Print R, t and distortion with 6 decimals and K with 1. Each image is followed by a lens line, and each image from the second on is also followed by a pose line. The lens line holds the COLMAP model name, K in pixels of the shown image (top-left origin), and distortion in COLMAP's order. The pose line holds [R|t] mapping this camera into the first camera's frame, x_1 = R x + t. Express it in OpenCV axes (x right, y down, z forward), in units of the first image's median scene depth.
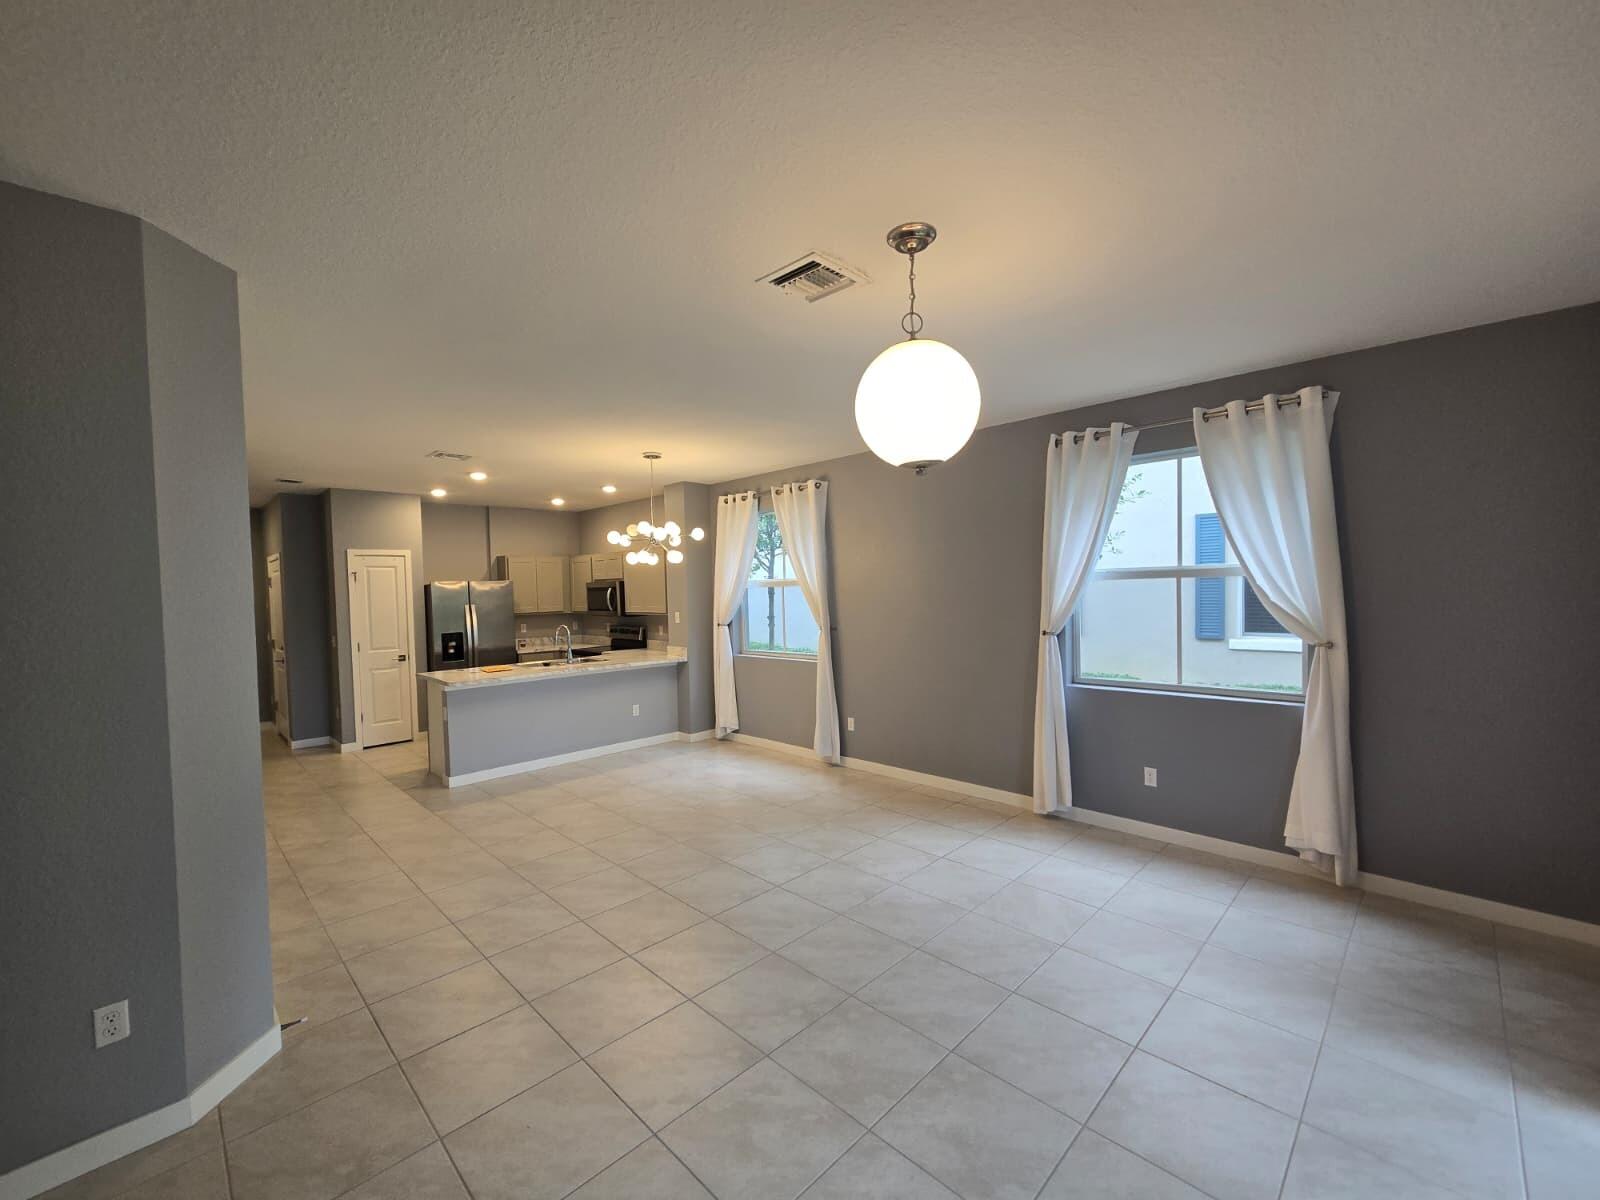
lens RADIAL K [[658.2, 0, 796.6], [0, 658.2, 608.3], [0, 0, 1]] dist [0.000833, 0.002159]
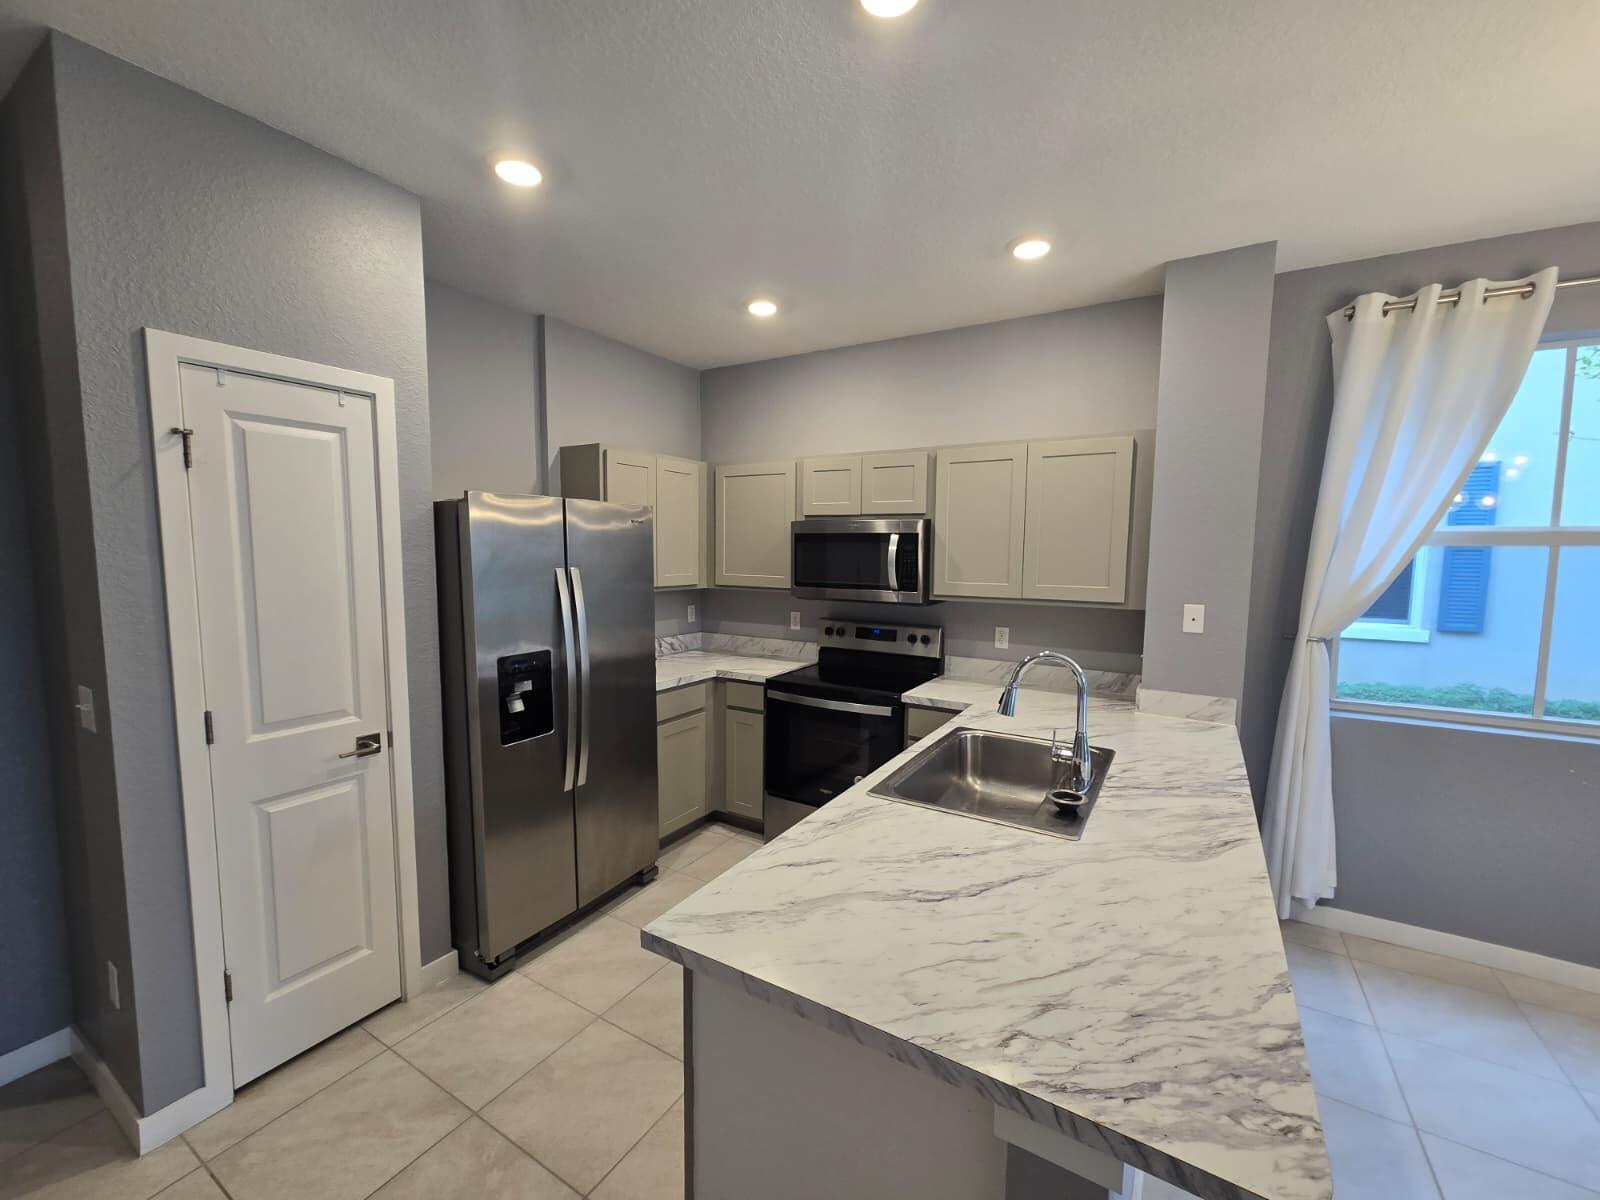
lens RADIAL K [[658.2, 0, 796.6], [0, 658.2, 608.3], [0, 0, 1]] dist [0.000833, 0.002159]
pose [[0.971461, 0.010395, 0.236971, -0.627046], [-0.023829, 0.998262, 0.053897, -0.008442], [-0.235999, -0.058006, 0.970020, 0.870784]]
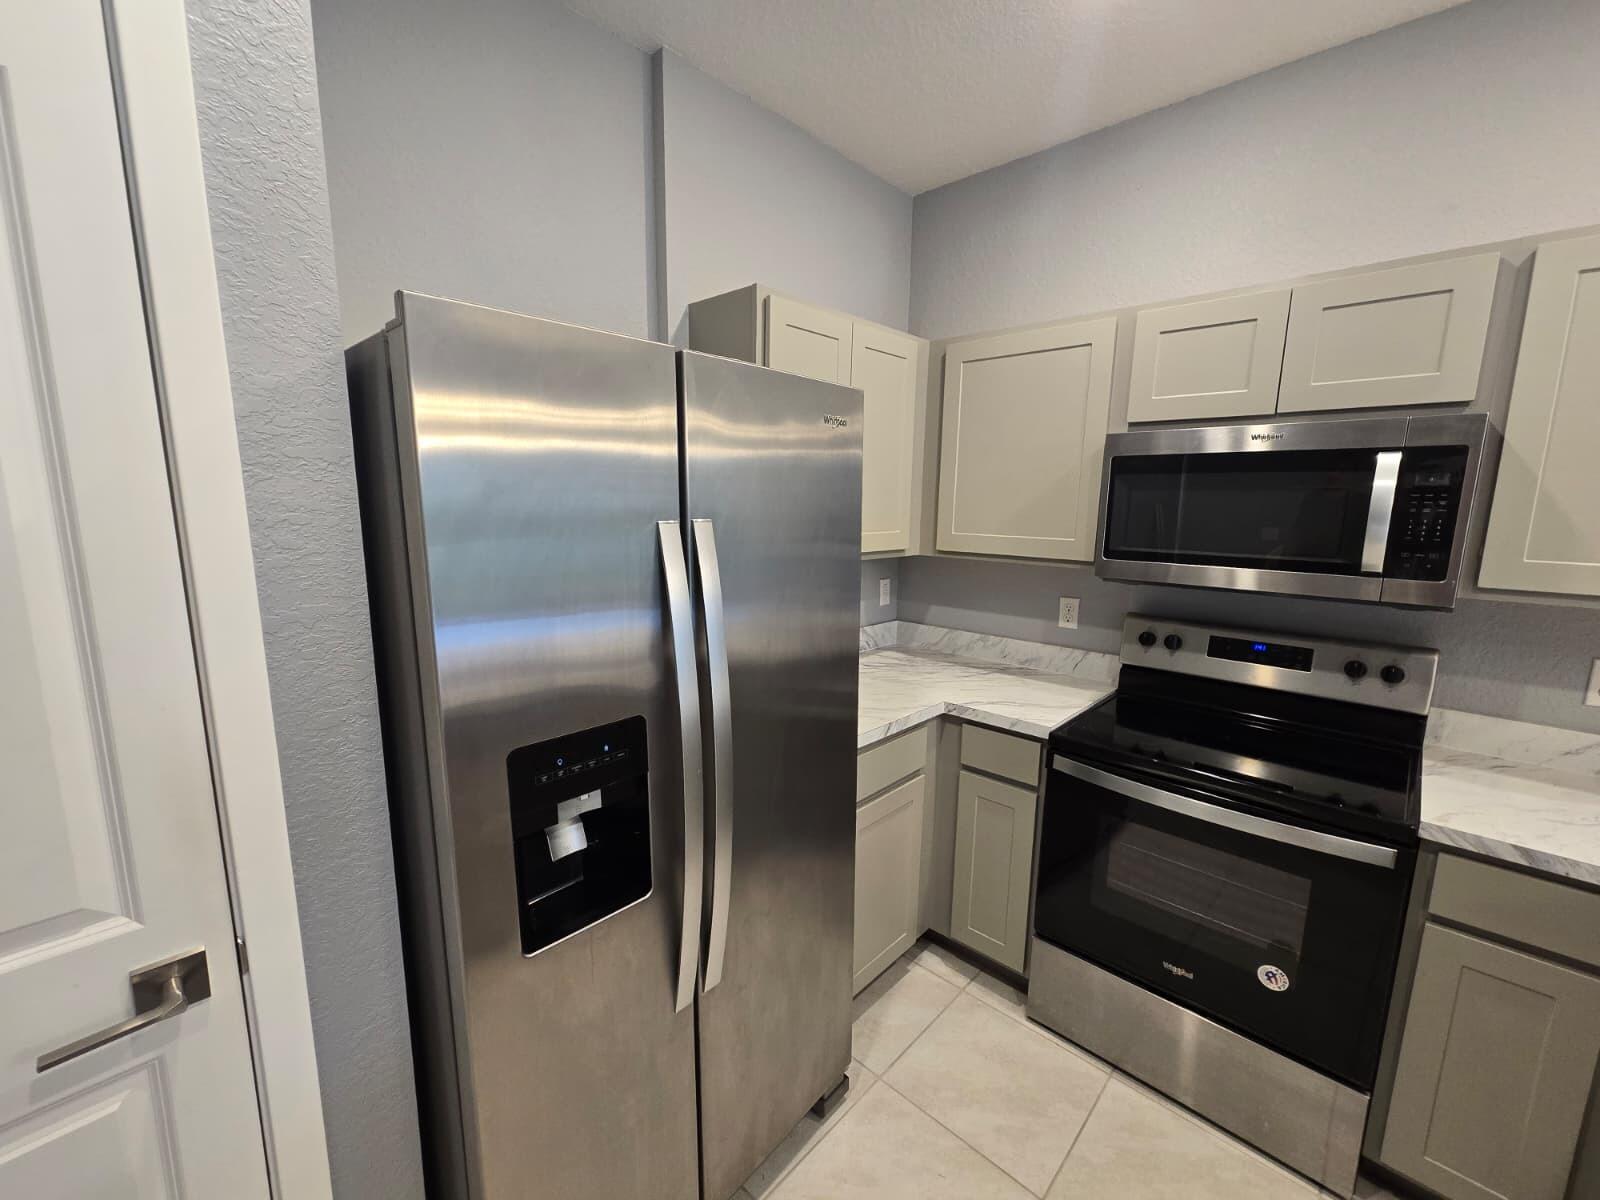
lens RADIAL K [[658.2, 0, 796.6], [0, 658.2, 608.3], [0, 0, 1]] dist [0.000833, 0.002159]
pose [[0.999023, 0.030342, 0.032125, -0.646828], [-0.034301, 0.990802, 0.130898, -0.008843], [-0.027858, -0.131872, 0.990875, 1.160788]]
